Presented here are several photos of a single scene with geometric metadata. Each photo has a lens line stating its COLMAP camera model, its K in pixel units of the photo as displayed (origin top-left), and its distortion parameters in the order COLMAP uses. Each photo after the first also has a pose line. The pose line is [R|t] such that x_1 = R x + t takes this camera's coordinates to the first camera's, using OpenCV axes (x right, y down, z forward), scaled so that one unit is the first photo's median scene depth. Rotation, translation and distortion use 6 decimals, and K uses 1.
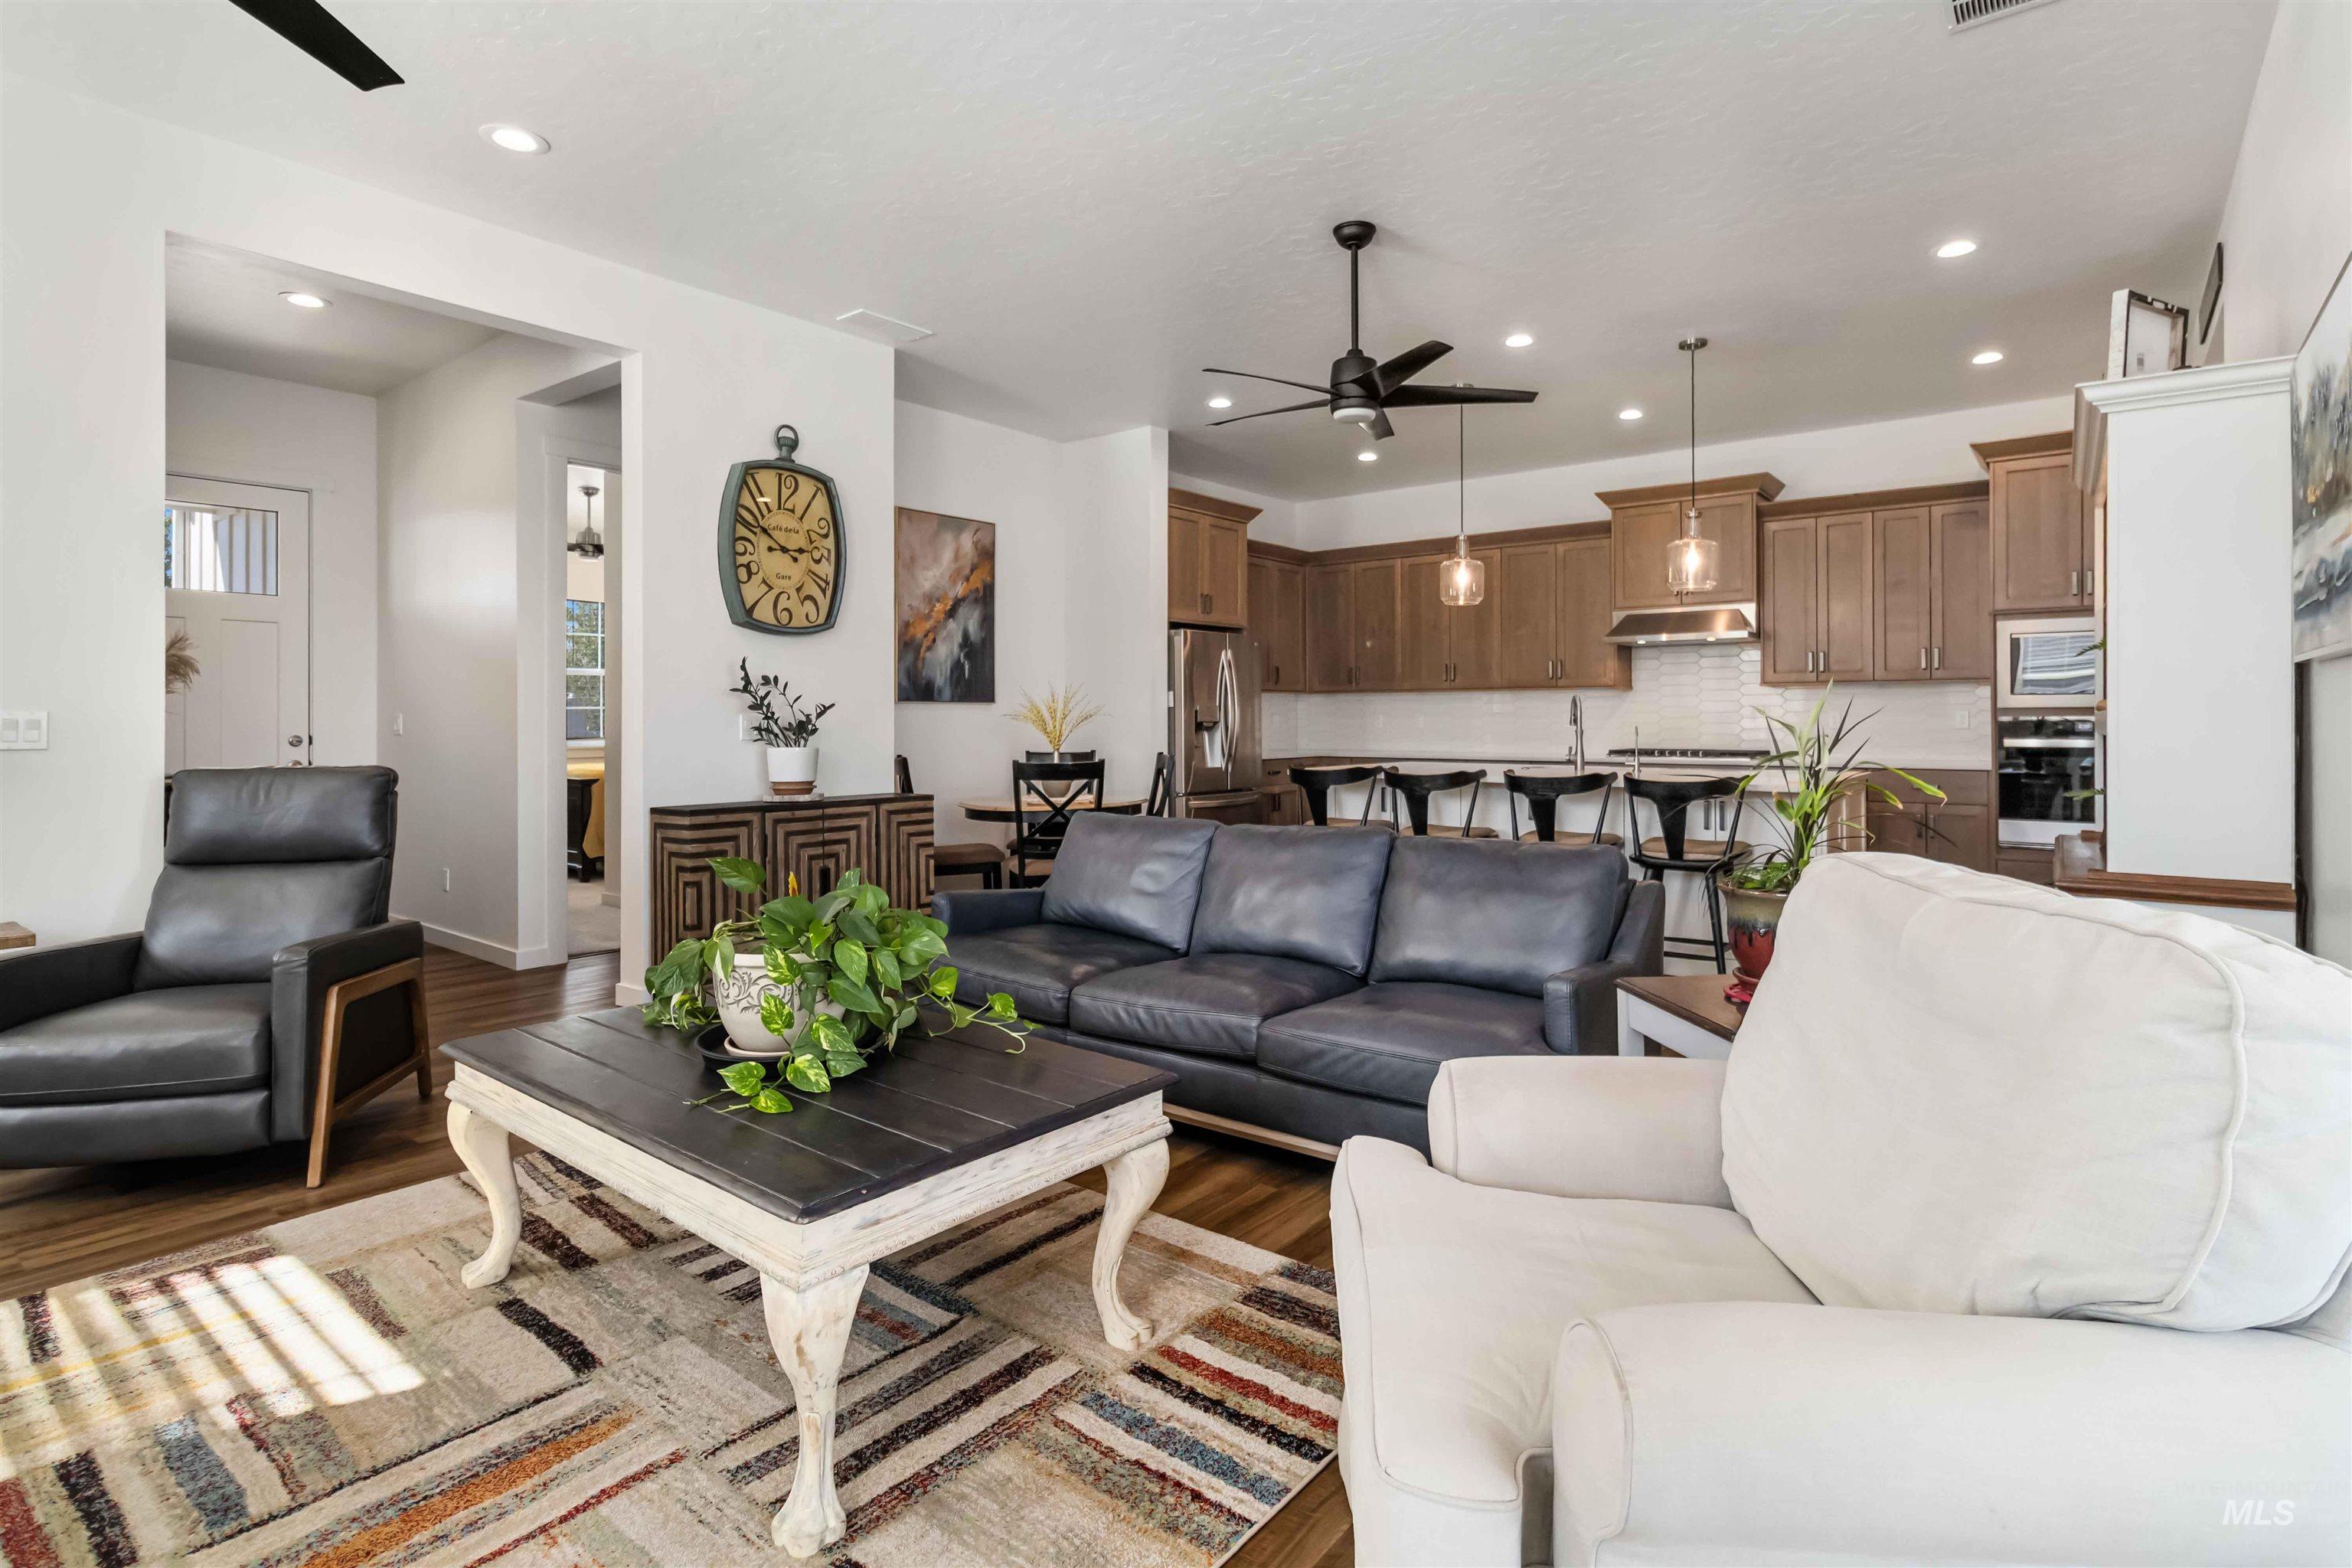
lens RADIAL K [[1145.3, 0, 1184.7], [0, 1145.3, 712.2], [0, 0, 1]] dist [0.002413, 0.000739]
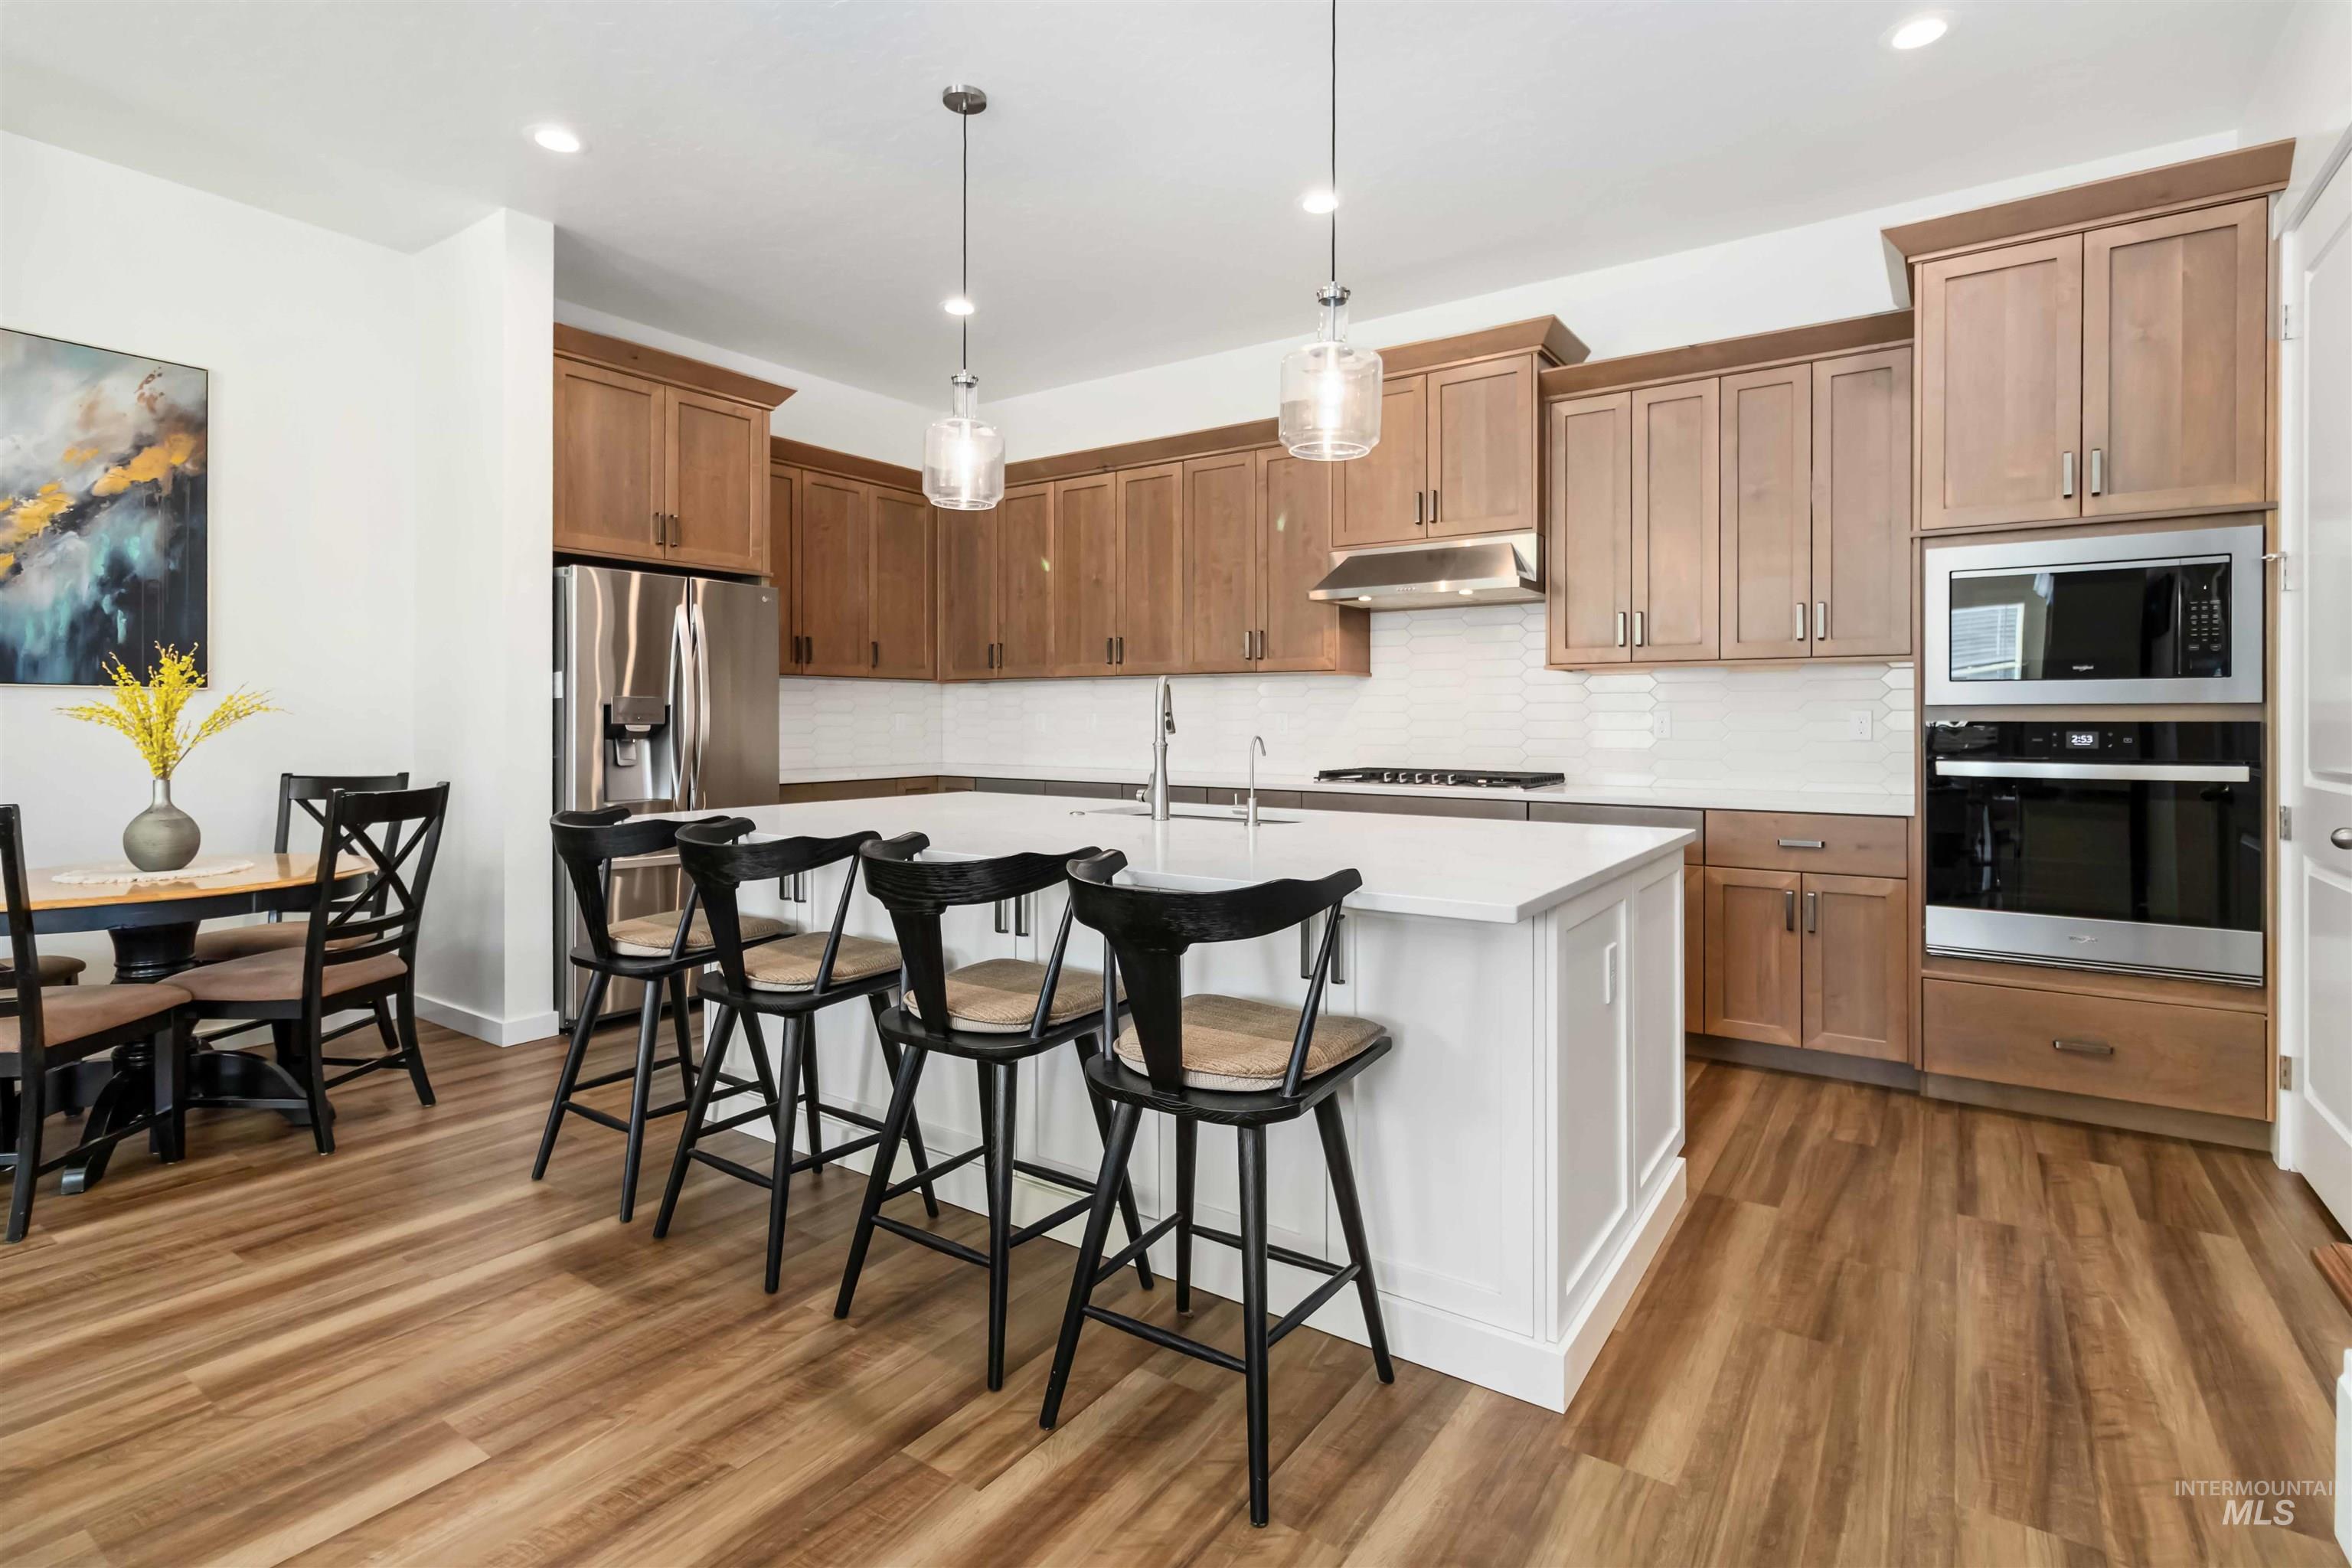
lens RADIAL K [[1122.2, 0, 1169.5], [0, 1122.2, 722.6], [0, 0, 1]] dist [0.001592, 0.000565]
pose [[0.998165, 0.004309, 0.060391, 0.278744], [-0.004767, 0.999961, 0.007440, 0.002337], [-0.060357, -0.007714, 0.998147, 0.430914]]
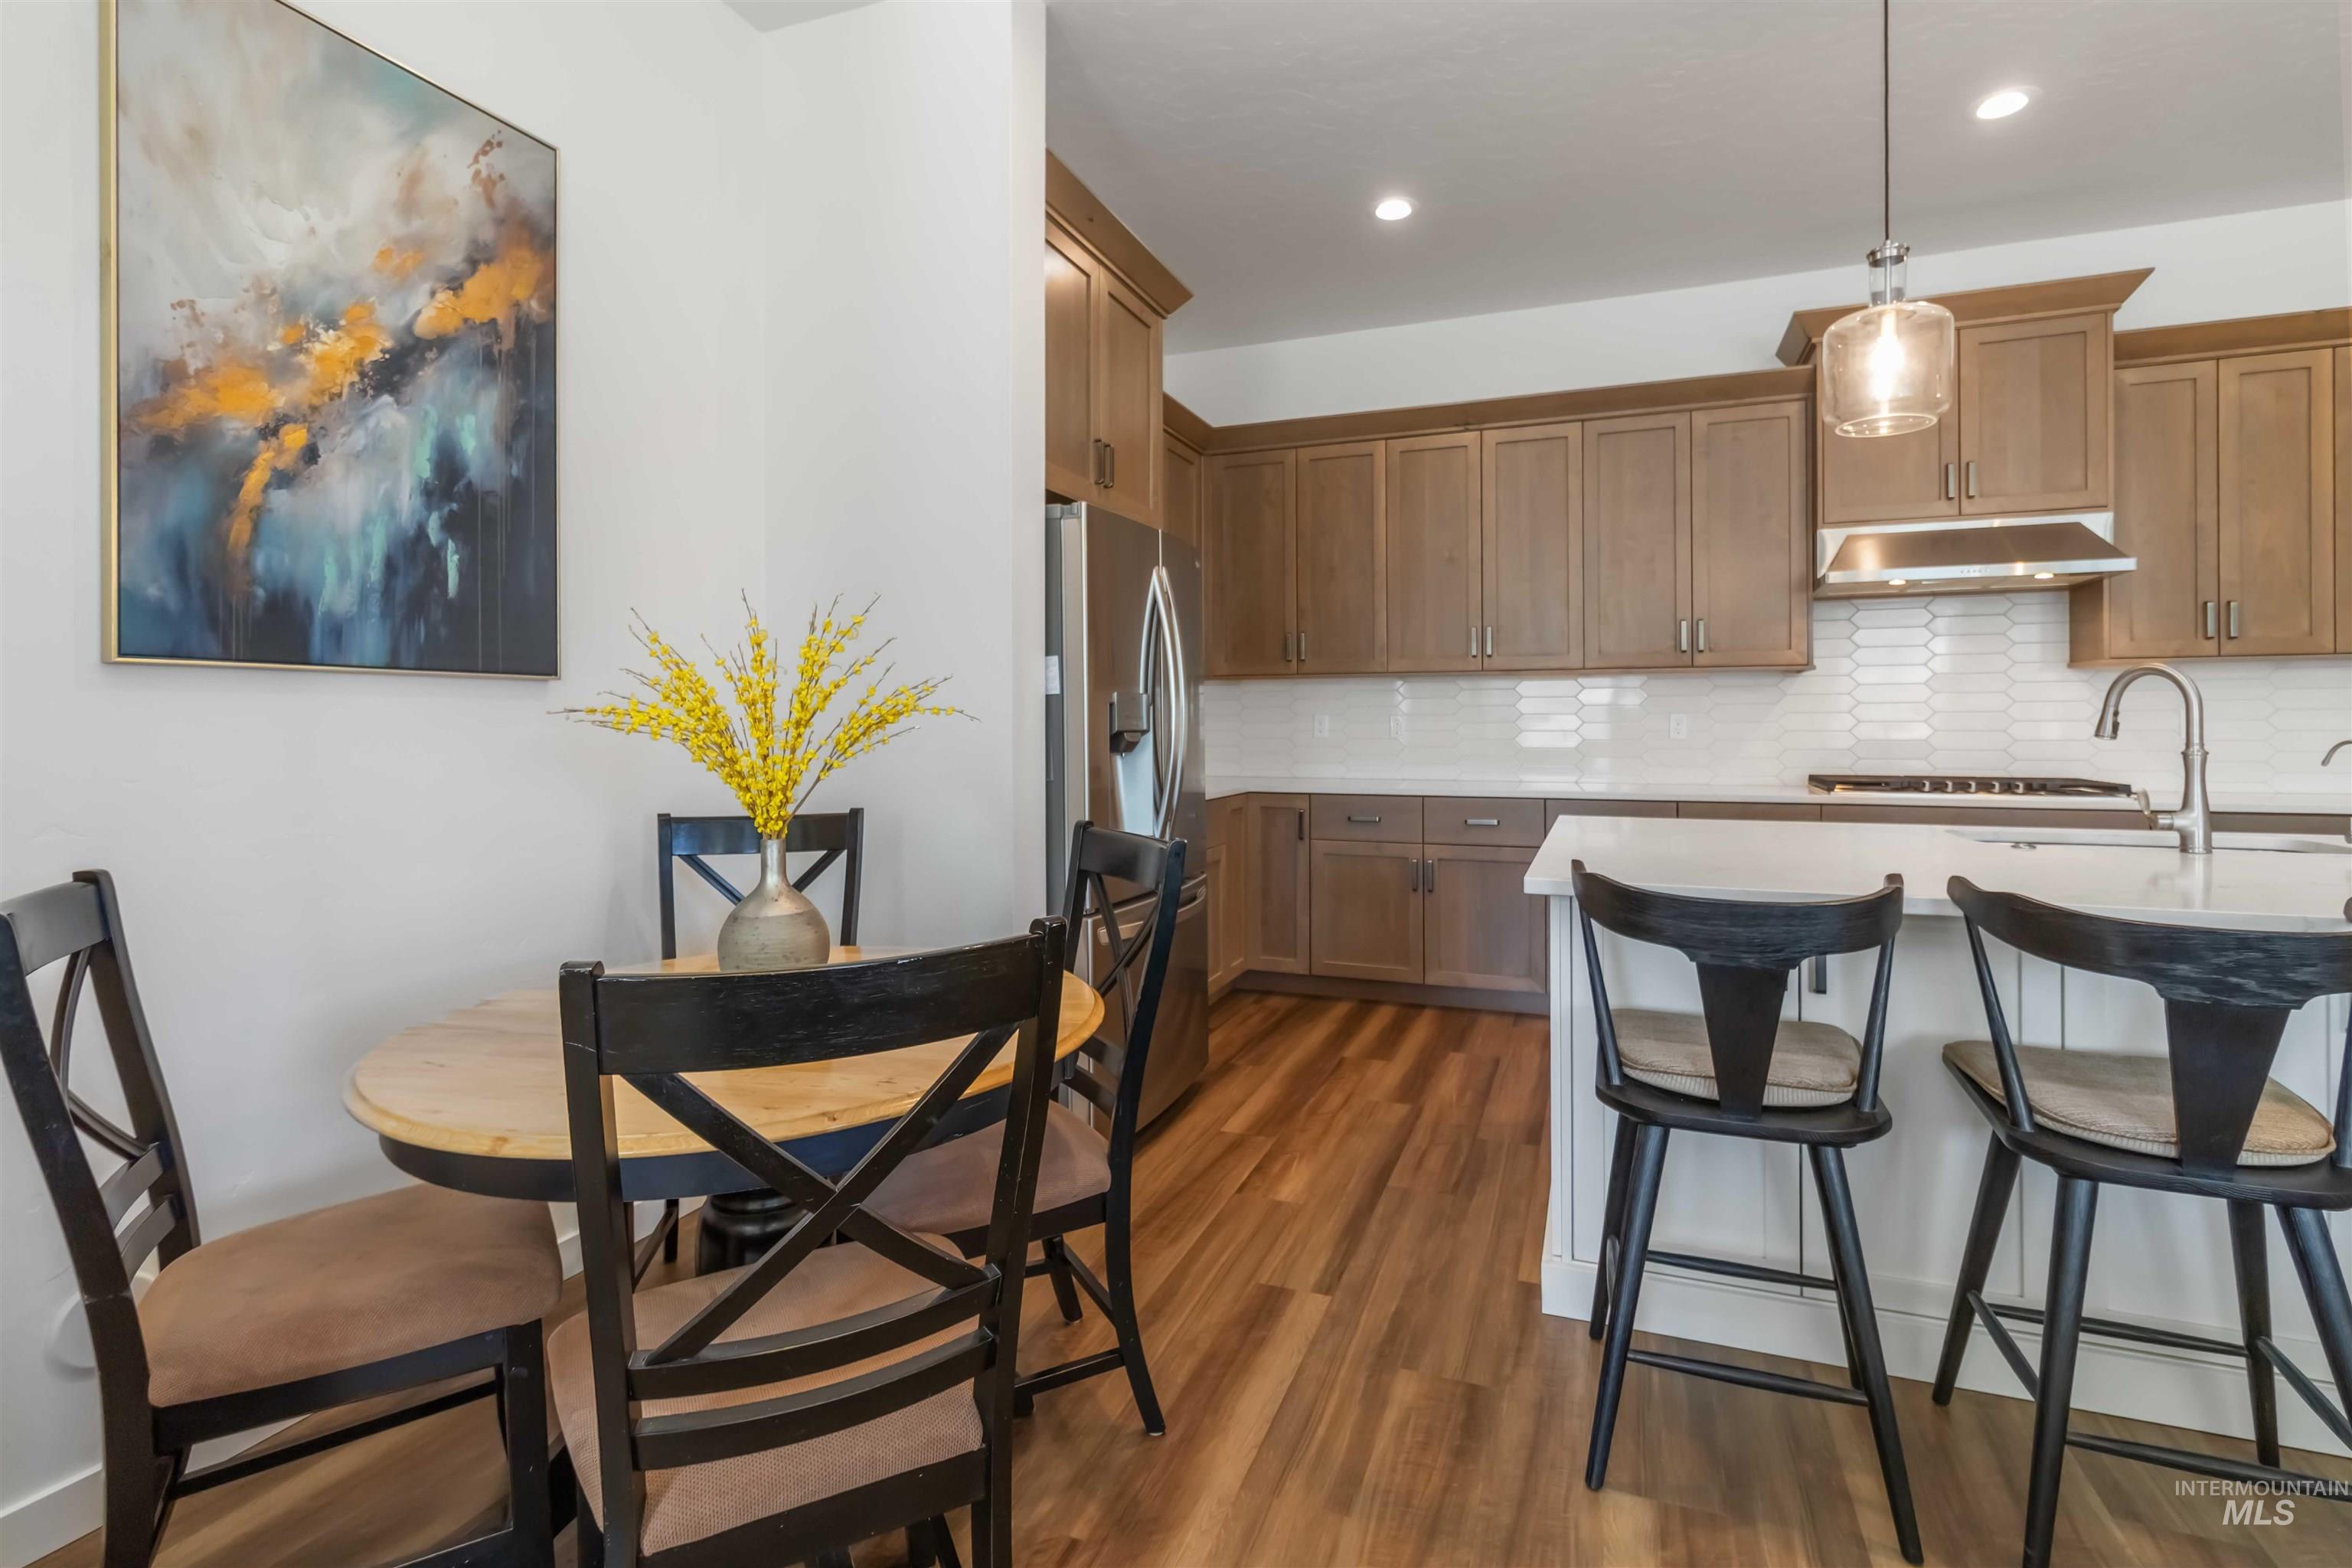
lens RADIAL K [[1109.8, 0, 1179.7], [0, 1109.8, 722.5], [0, 0, 1]] dist [0.003452, 0.000293]
pose [[0.957548, 0.000478, 0.288273, -0.086023], [-0.002064, 0.999984, 0.005197, 0.003380], [-0.288266, -0.005571, 0.957534, 0.646400]]
